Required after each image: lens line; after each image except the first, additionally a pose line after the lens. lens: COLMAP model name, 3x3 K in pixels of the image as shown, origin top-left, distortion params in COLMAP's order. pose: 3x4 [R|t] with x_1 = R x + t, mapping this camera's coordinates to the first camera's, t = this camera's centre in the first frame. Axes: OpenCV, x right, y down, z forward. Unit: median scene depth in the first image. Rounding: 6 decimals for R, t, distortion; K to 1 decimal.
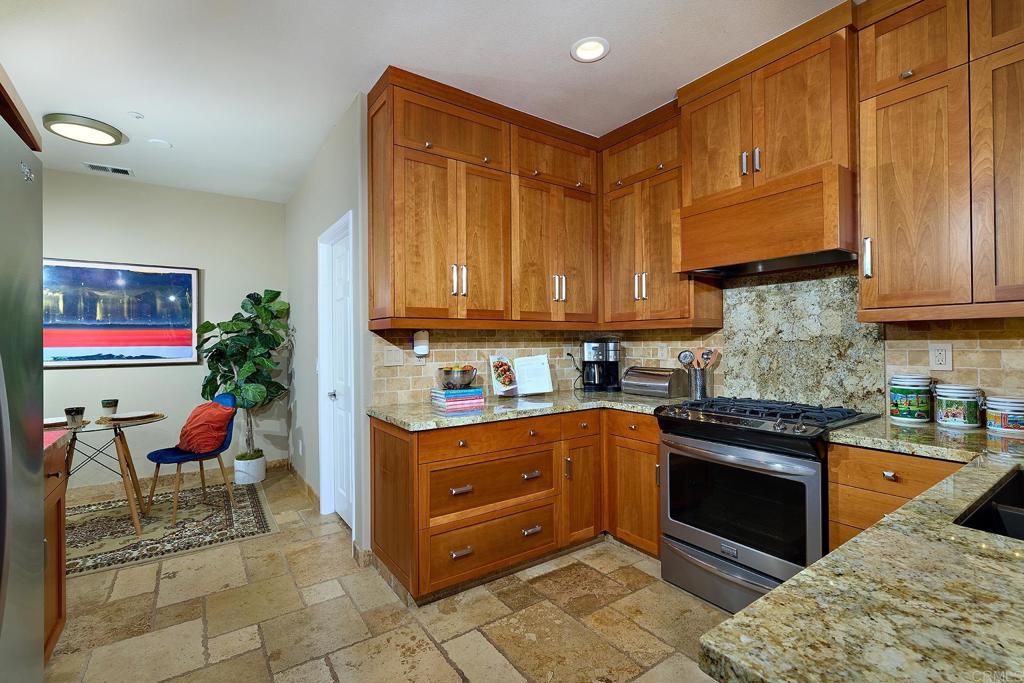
lens RADIAL K [[465.4, 0, 514.5], [0, 465.4, 341.1], [0, 0, 1]] dist [0.004028, -0.000953]
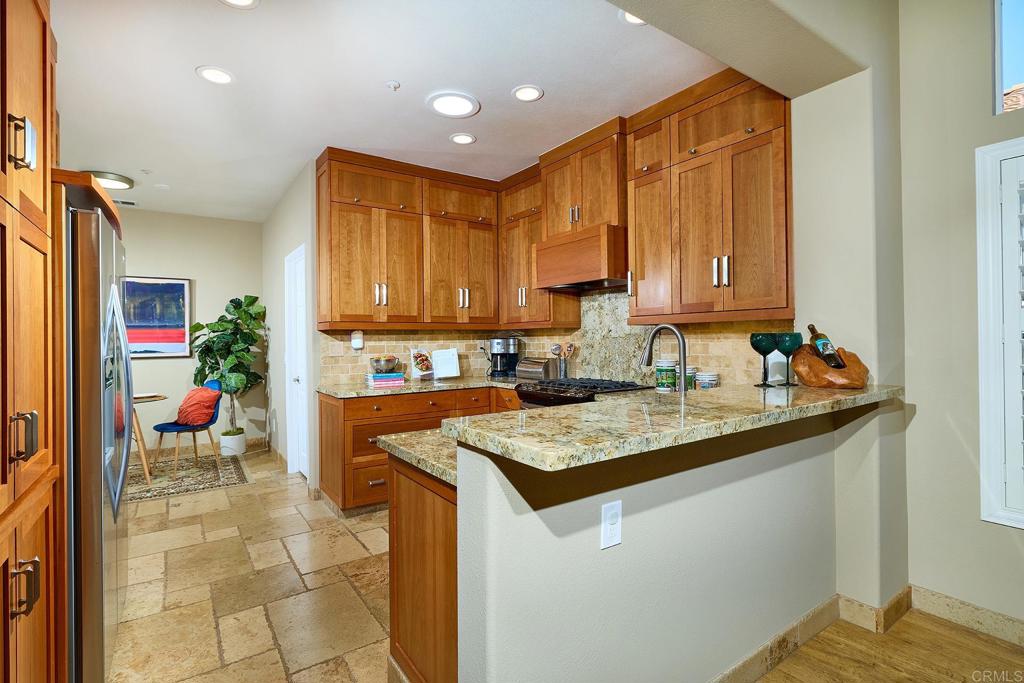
lens RADIAL K [[487.6, 0, 509.3], [0, 487.6, 340.0], [0, 0, 1]] dist [0.005009, 0.000898]
pose [[0.999988, -0.003033, -0.003803, 0.228419], [0.003051, 0.999984, 0.004779, -0.000064], [0.003788, -0.004791, 0.999981, -0.390349]]
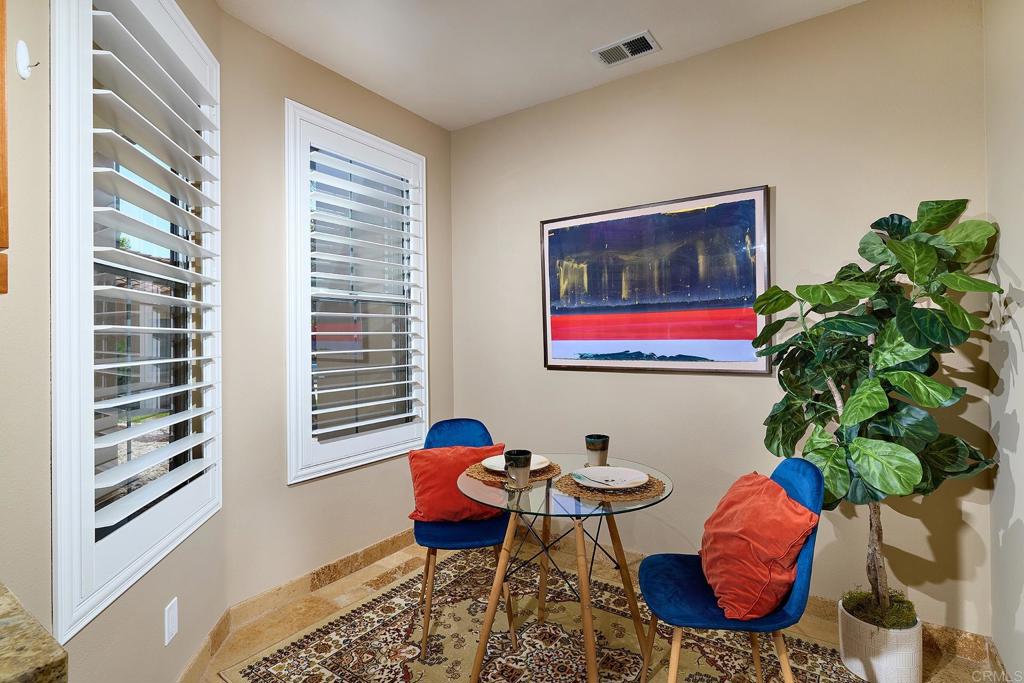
lens RADIAL K [[487.6, 0, 509.8], [0, 487.6, 334.8], [0, 0, 1]] dist [0.005009, 0.000898]
pose [[0.347913, 0.000337, -0.937527, -0.398640], [0.013357, 0.999897, 0.005316, -0.000688], [0.937432, -0.014372, 0.347872, 0.788872]]
